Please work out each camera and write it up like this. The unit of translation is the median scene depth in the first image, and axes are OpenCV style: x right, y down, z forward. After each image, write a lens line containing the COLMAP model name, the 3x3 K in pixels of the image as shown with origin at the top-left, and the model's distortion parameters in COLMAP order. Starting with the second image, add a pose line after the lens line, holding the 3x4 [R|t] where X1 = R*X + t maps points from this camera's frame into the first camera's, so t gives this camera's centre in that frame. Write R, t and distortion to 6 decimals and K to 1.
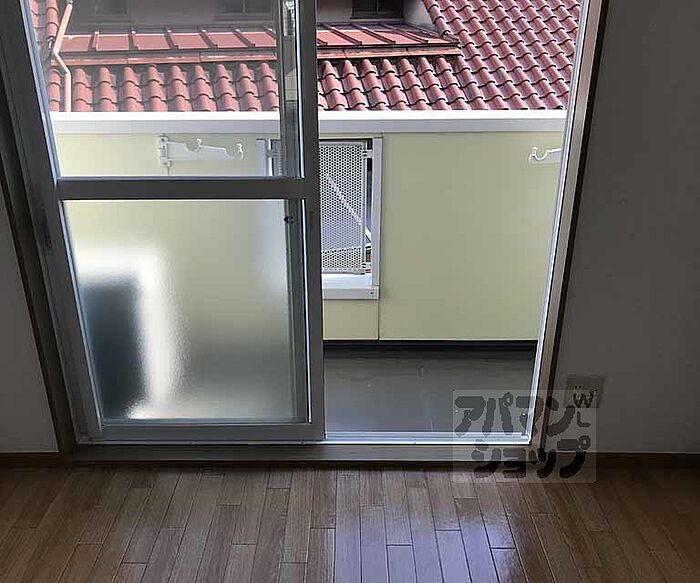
lens RADIAL K [[646.4, 0, 349.7], [0, 646.4, 287.0], [0, 0, 1]] dist [0.041165, -0.061532]
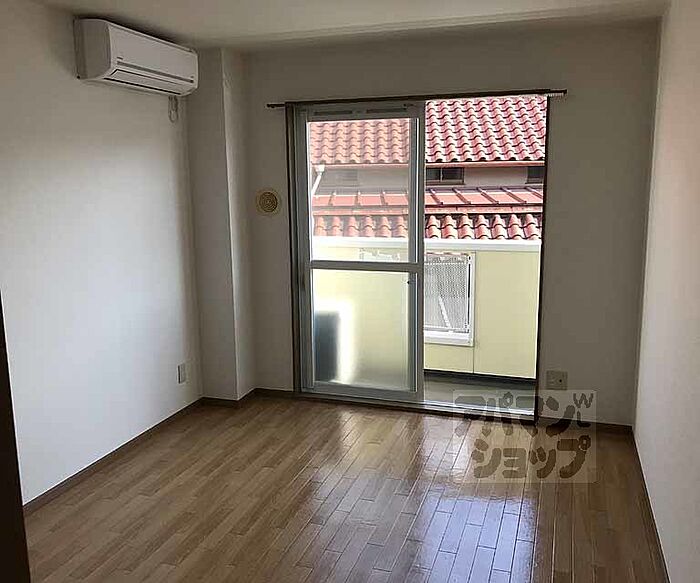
lens RADIAL K [[646.4, 0, 354.3], [0, 646.4, 291.8], [0, 0, 1]] dist [0.041165, -0.061532]
pose [[0.950764, 0.053882, -0.305195, 0.103037], [-0.118720, 0.972972, -0.198067, 0.100265], [0.286274, 0.224548, 0.931464, -0.276869]]
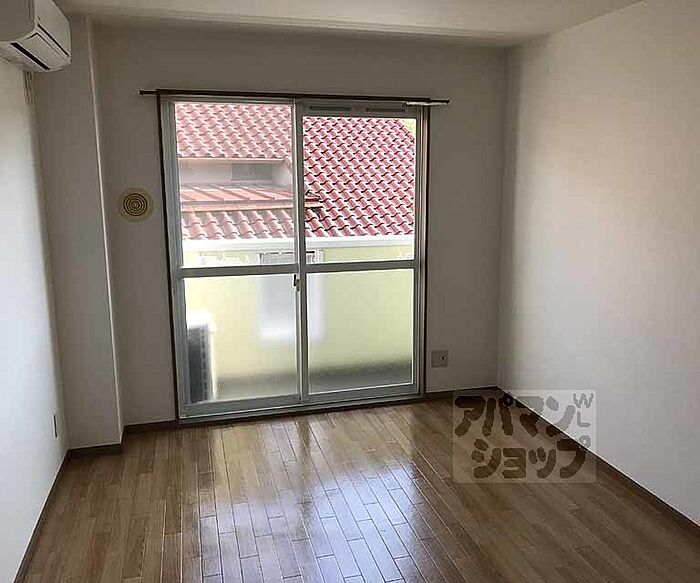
lens RADIAL K [[646.4, 0, 380.7], [0, 646.4, 288.3], [0, 0, 1]] dist [0.041165, -0.061532]
pose [[0.955610, -0.047564, 0.290771, -0.125362], [0.109508, 0.973524, -0.200644, 0.098297], [-0.273530, 0.223579, 0.935518, -0.275744]]
